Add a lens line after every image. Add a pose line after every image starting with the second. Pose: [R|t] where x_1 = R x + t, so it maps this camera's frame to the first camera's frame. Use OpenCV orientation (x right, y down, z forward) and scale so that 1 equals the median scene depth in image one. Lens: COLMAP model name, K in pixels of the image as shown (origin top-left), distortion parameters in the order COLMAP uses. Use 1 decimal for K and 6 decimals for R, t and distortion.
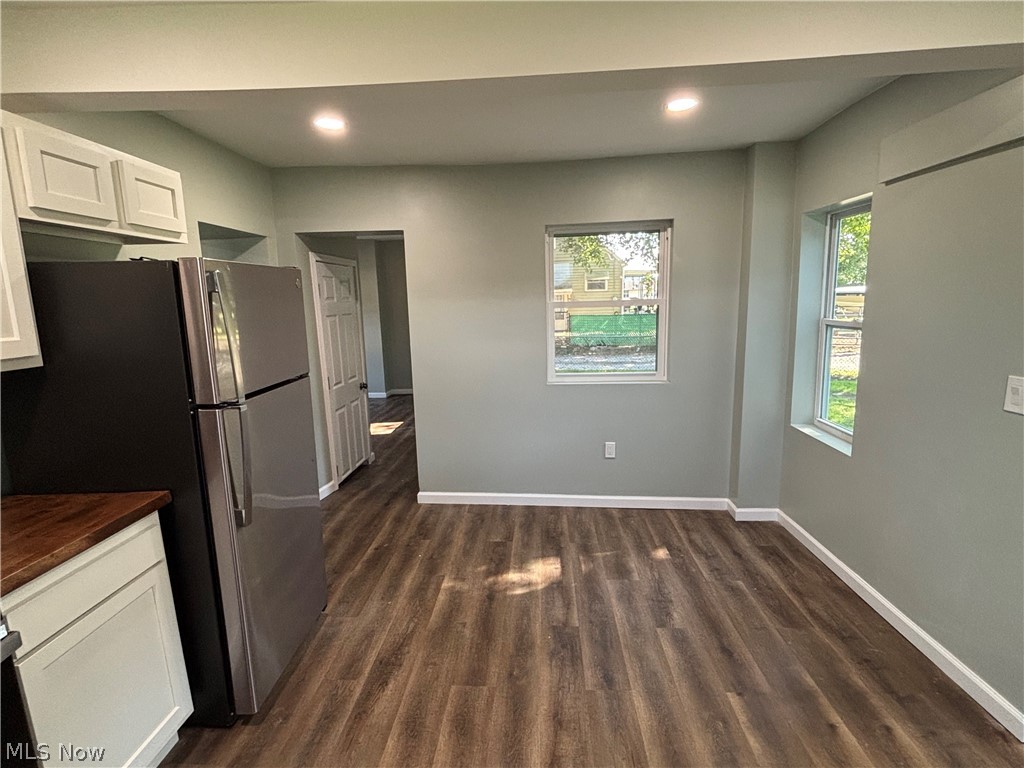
lens RADIAL K [[503.1, 0, 513.9], [0, 503.1, 382.8], [0, 0, 1]] dist [-0.003272, -0.000139]
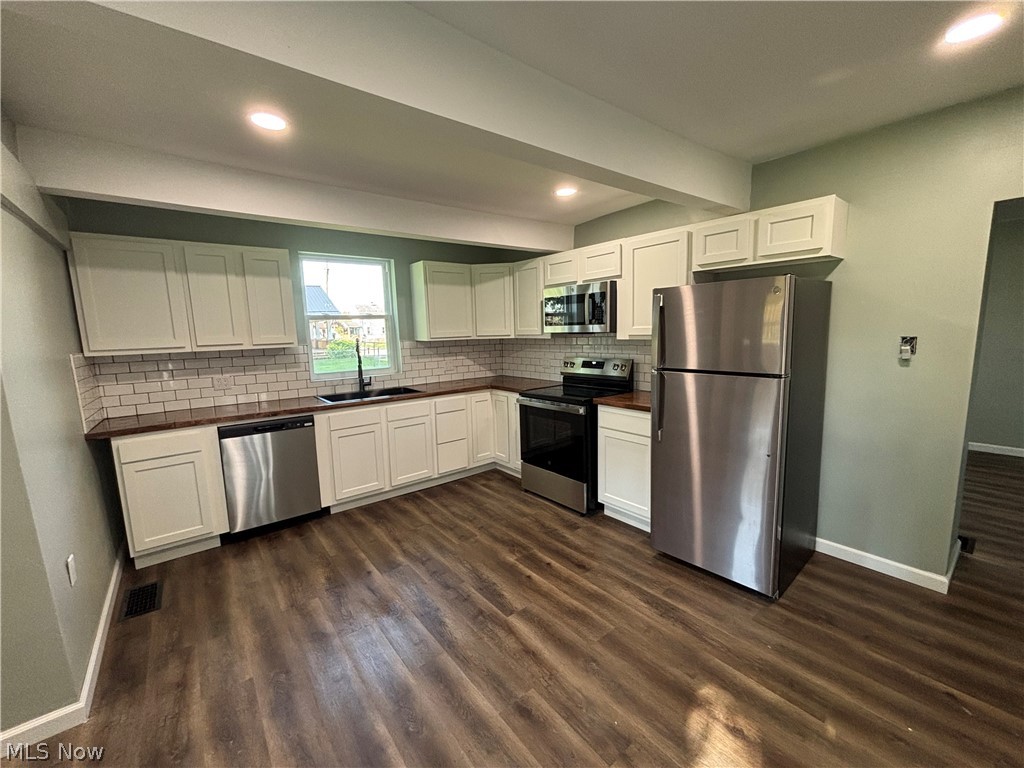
lens RADIAL K [[412.6, 0, 516.1], [0, 412.6, 385.2], [0, 0, 1]] dist [-0.001256, -0.000079]
pose [[-0.737681, 0.140590, -0.660349, 0.674633], [-0.066341, 0.958251, 0.278124, -0.240582], [0.671882, 0.248975, -0.697557, 1.478706]]
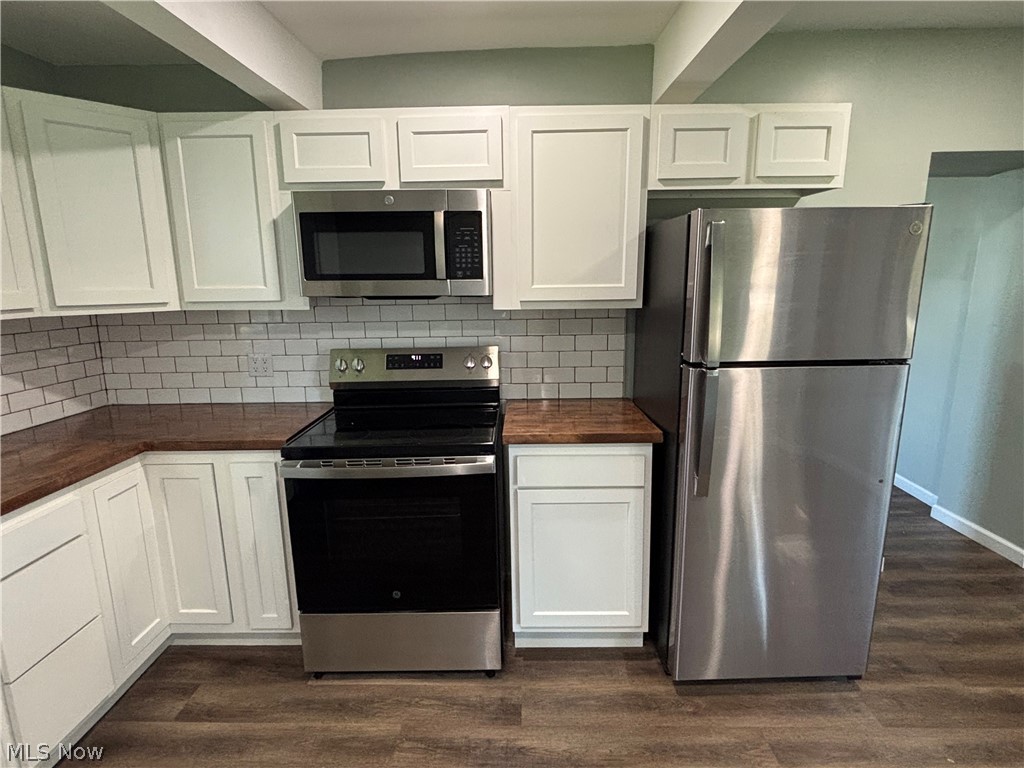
lens RADIAL K [[539.6, 0, 514.8], [0, 539.6, 384.0], [0, 0, 1]] dist [0.000208, -0.000436]
pose [[0.036948, 0.219827, -0.974839, 0.358535], [-0.157272, 0.964628, 0.211563, -0.070591], [0.986864, 0.145498, 0.070214, 0.506147]]
